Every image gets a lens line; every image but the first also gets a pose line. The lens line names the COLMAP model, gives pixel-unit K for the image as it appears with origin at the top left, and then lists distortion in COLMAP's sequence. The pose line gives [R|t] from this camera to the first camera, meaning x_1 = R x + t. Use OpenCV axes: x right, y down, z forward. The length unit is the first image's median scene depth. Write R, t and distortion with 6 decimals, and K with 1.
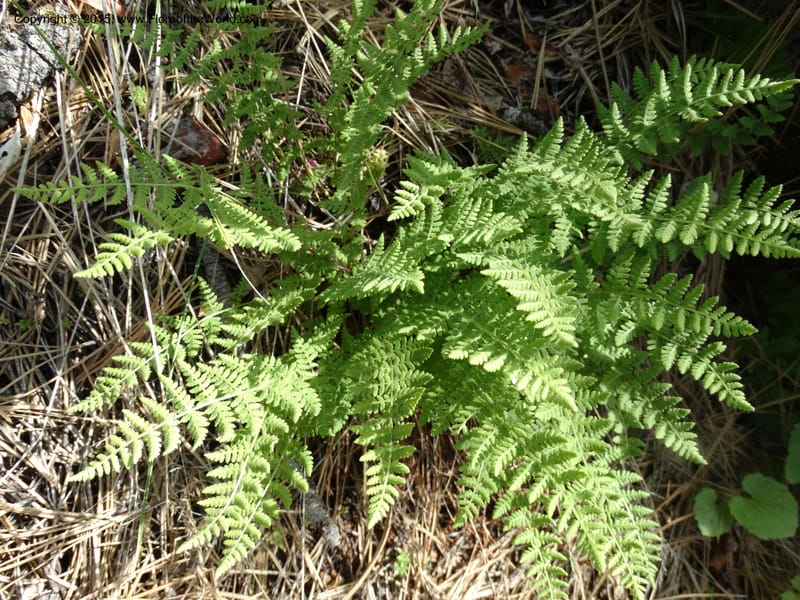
lens RADIAL K [[560.5, 0, 399.1], [0, 560.5, 317.6], [0, 0, 1]] dist [0.000829, -0.002770]
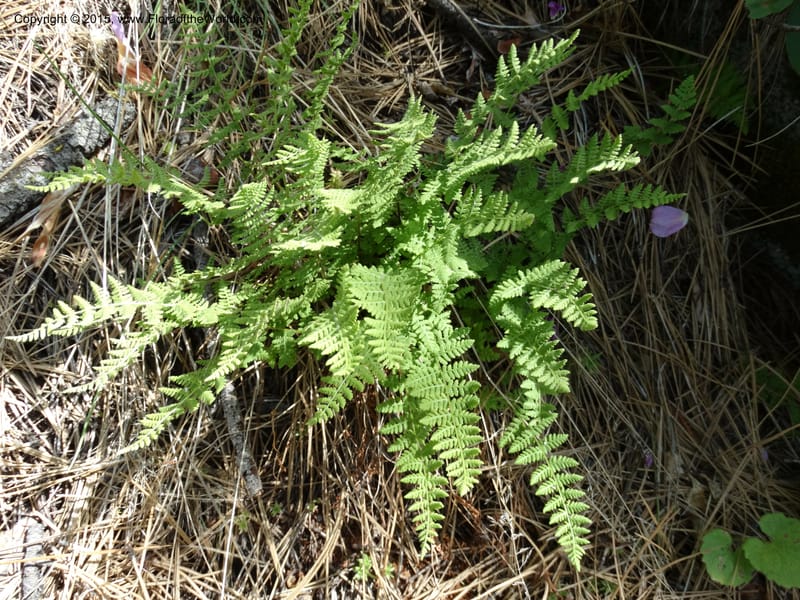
lens RADIAL K [[560.5, 0, 399.1], [0, 560.5, 317.6], [0, 0, 1]] dist [0.000829, -0.002770]
pose [[0.973055, -0.016934, -0.229951, 0.395200], [-0.040714, 0.969010, -0.243644, 0.320206], [0.226951, 0.246441, 0.942210, -0.051694]]
